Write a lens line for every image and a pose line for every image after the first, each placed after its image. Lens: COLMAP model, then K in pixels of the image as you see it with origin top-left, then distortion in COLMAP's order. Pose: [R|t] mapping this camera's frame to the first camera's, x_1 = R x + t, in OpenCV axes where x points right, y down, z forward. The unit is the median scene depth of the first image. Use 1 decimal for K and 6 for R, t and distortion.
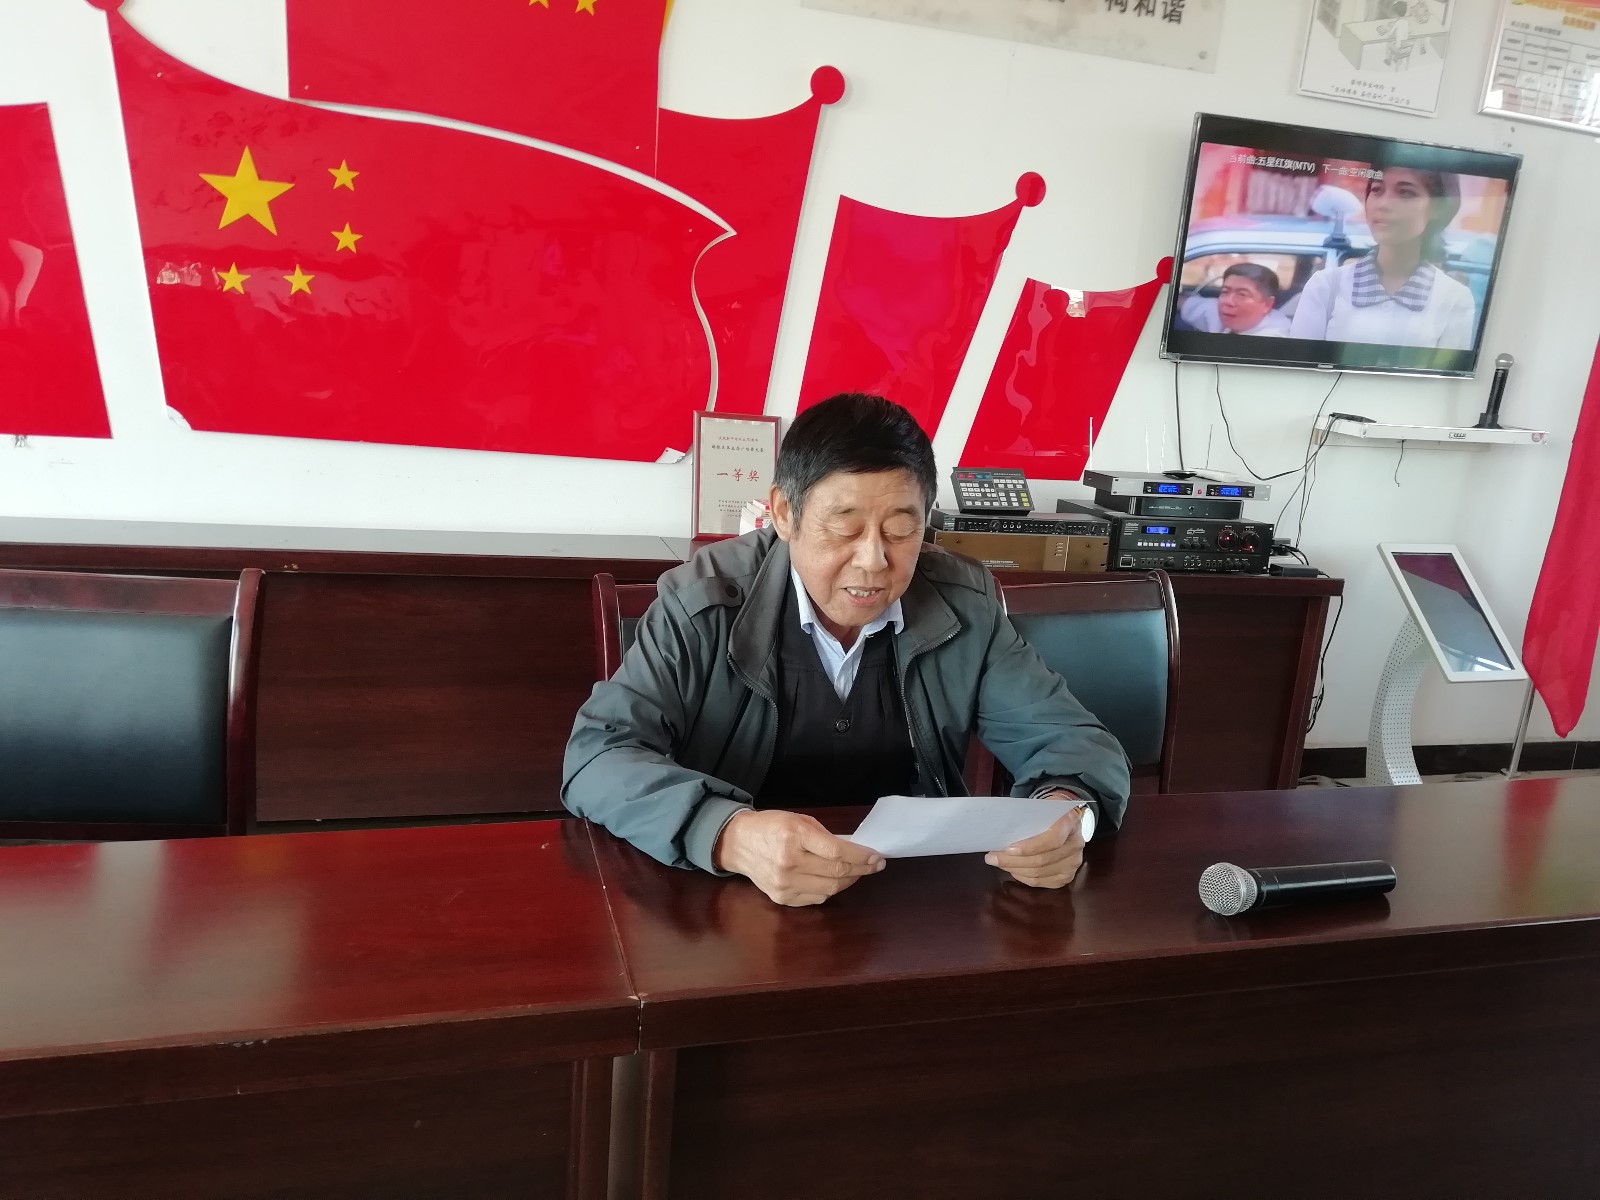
lens RADIAL K [[1173.9, 0, 794.8], [0, 1173.9, 600.5], [0, 0, 1]] dist [0.028561, -0.026271]
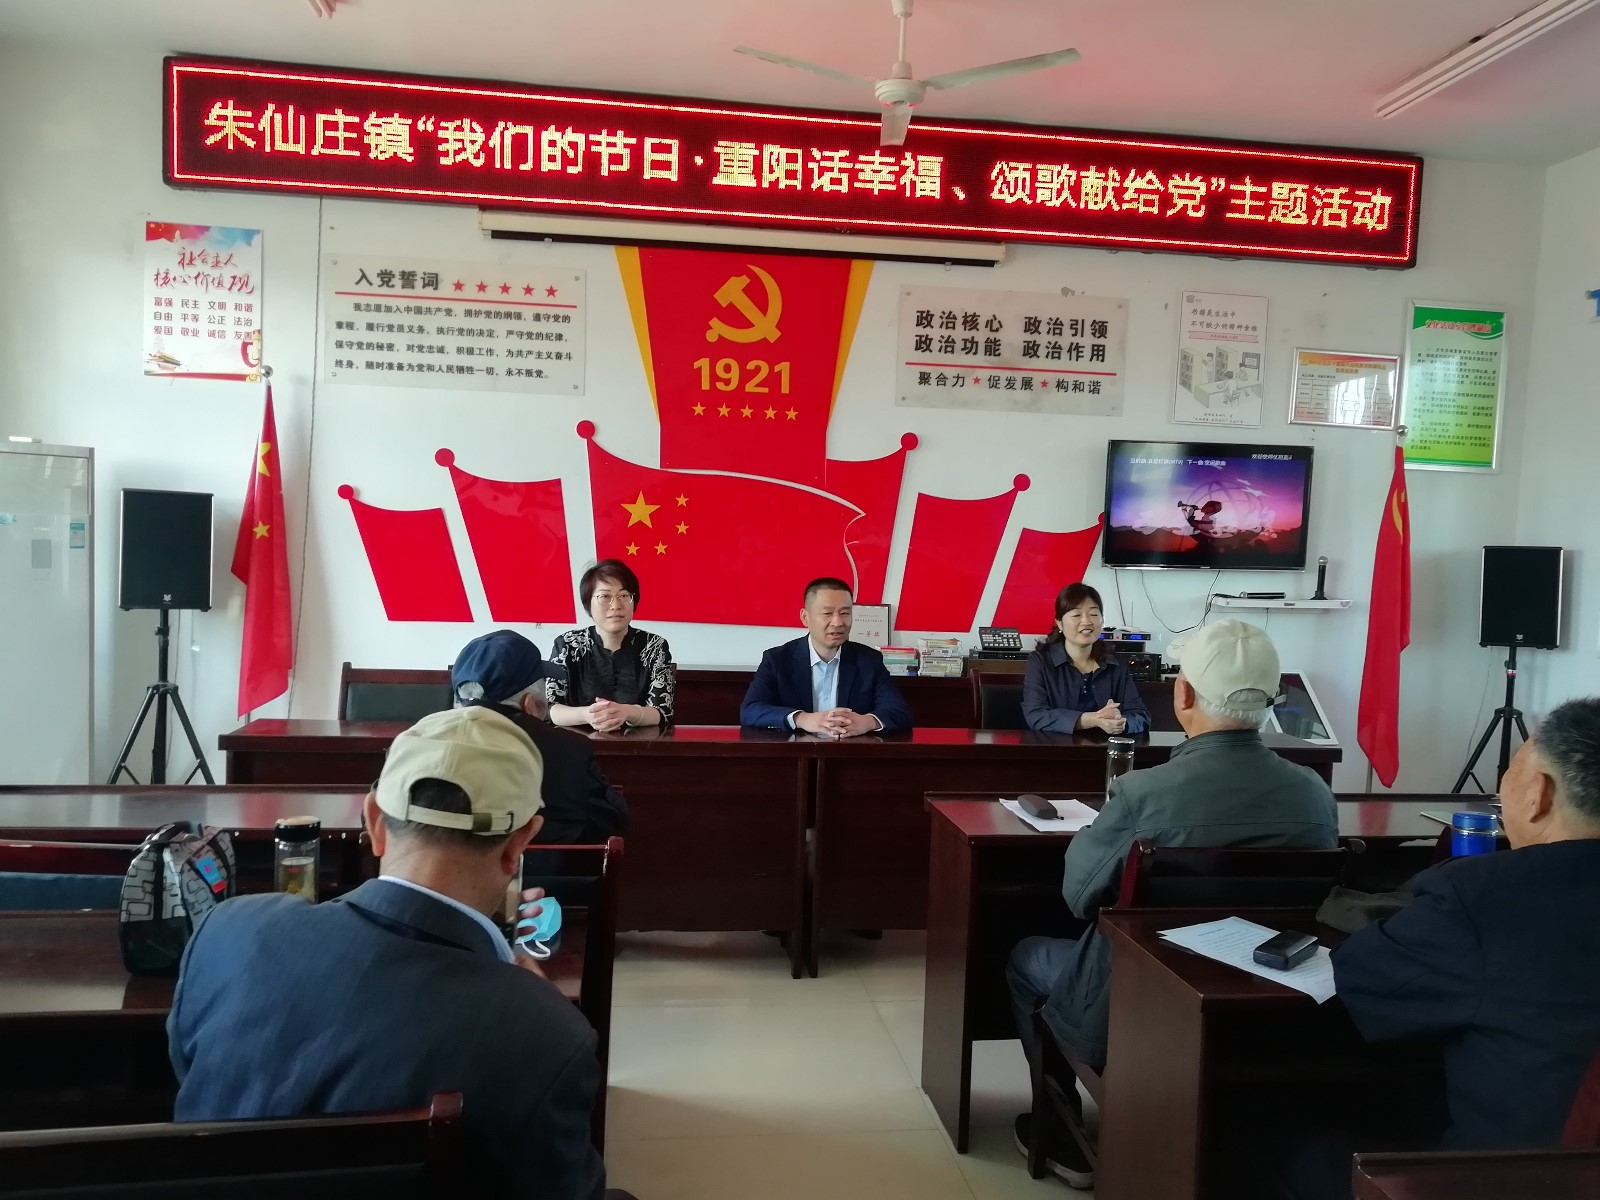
lens RADIAL K [[1287.1, 0, 787.8], [0, 1287.1, 596.7], [0, 0, 1]] dist [0.028002, 0.001700]
pose [[0.986529, -0.029800, -0.160851, 0.156861], [0.003003, 0.986402, -0.164325, 0.173459], [0.163561, 0.161628, 0.973203, -1.054298]]
